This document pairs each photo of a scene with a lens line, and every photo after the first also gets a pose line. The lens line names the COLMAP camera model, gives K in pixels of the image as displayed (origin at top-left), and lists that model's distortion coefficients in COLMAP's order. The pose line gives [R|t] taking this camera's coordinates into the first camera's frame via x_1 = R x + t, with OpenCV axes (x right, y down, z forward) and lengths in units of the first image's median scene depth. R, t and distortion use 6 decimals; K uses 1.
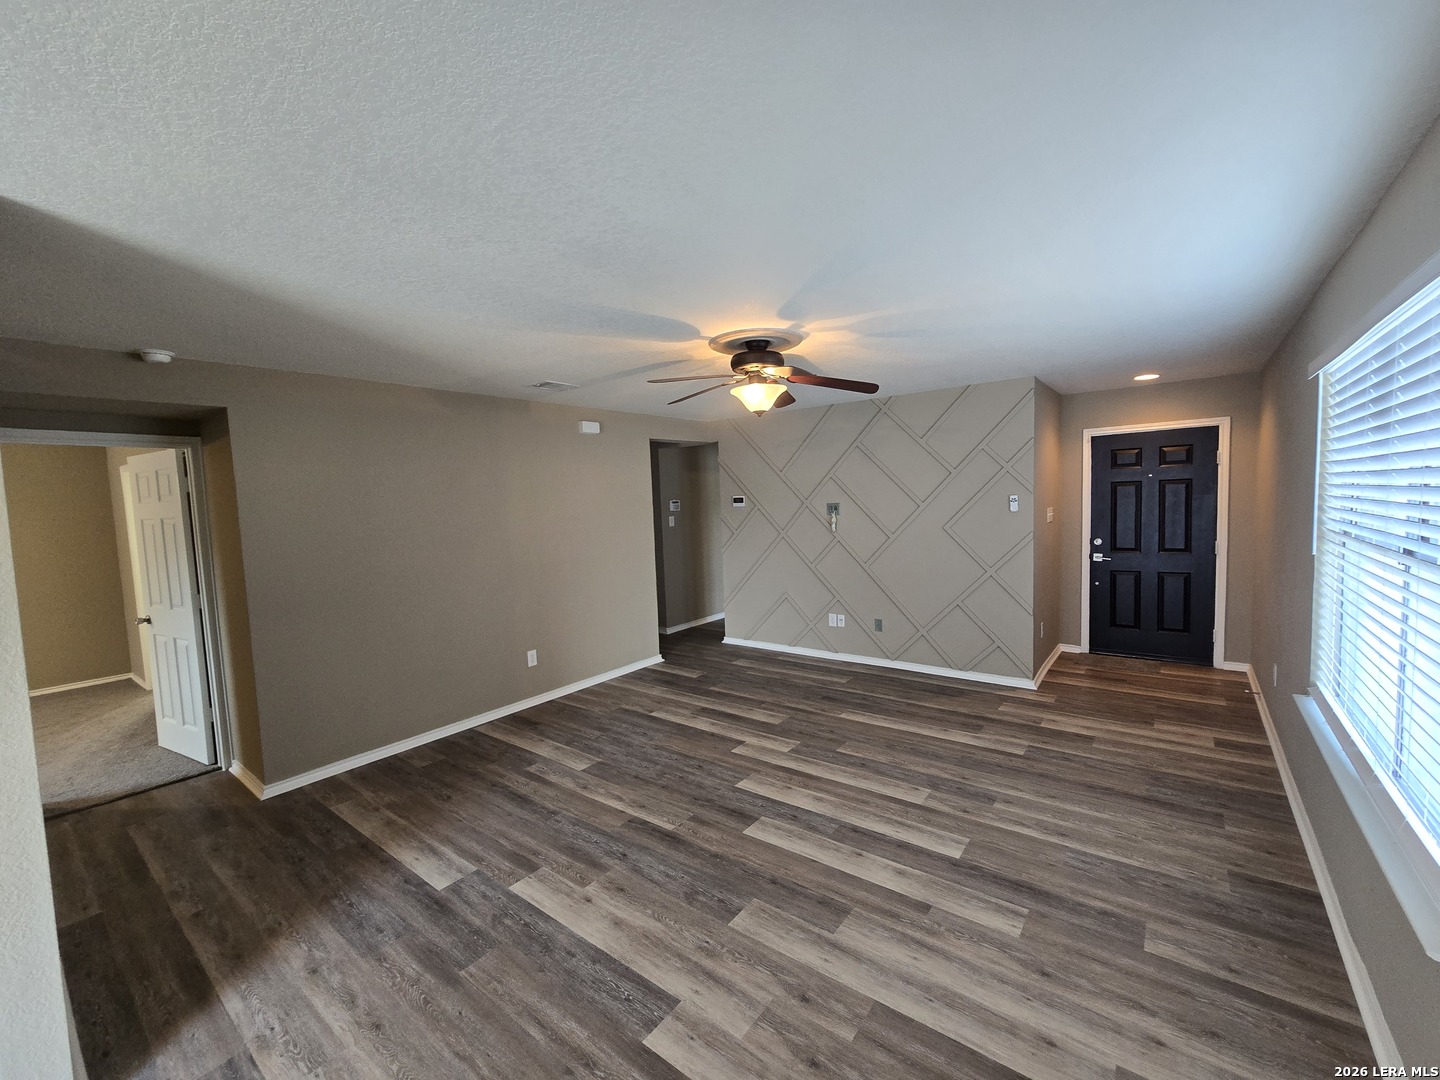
lens RADIAL K [[593.7, 0, 721.4], [0, 593.7, 542.4], [0, 0, 1]] dist [-0.005496, 0.003540]
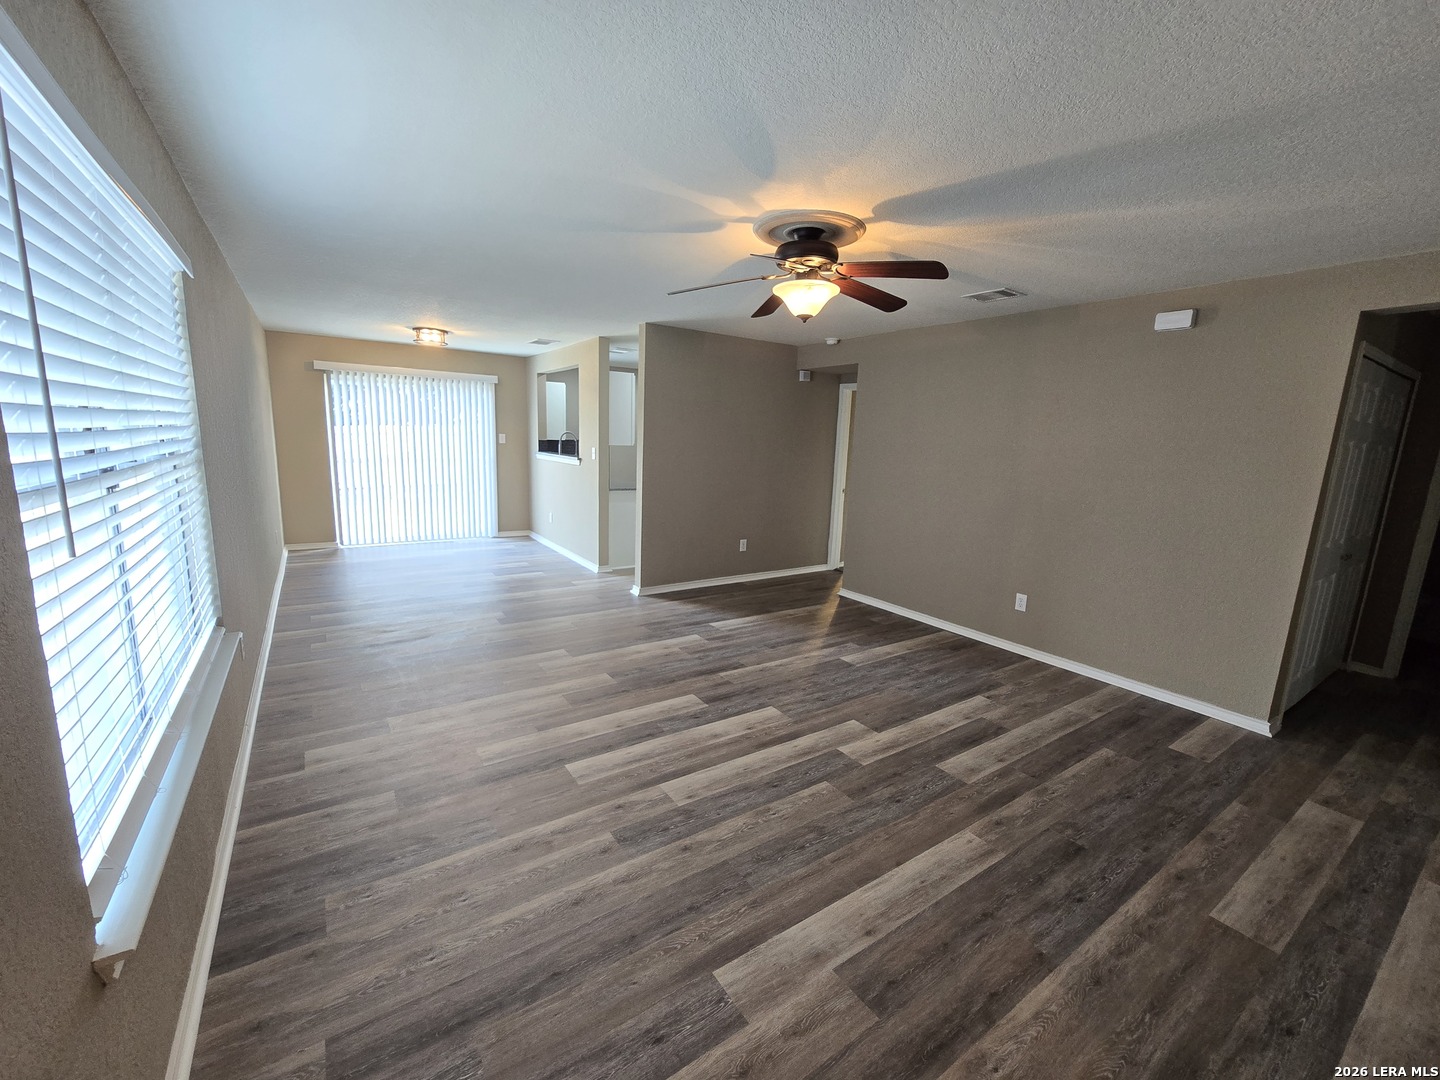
lens RADIAL K [[593.7, 0, 725.0], [0, 593.7, 543.1], [0, 0, 1]] dist [-0.005496, 0.003540]
pose [[-0.306593, 0.195906, -0.931462, 1.231020], [-0.095926, 0.967249, 0.235007, -0.121778], [0.946995, 0.161403, -0.277759, 1.519438]]
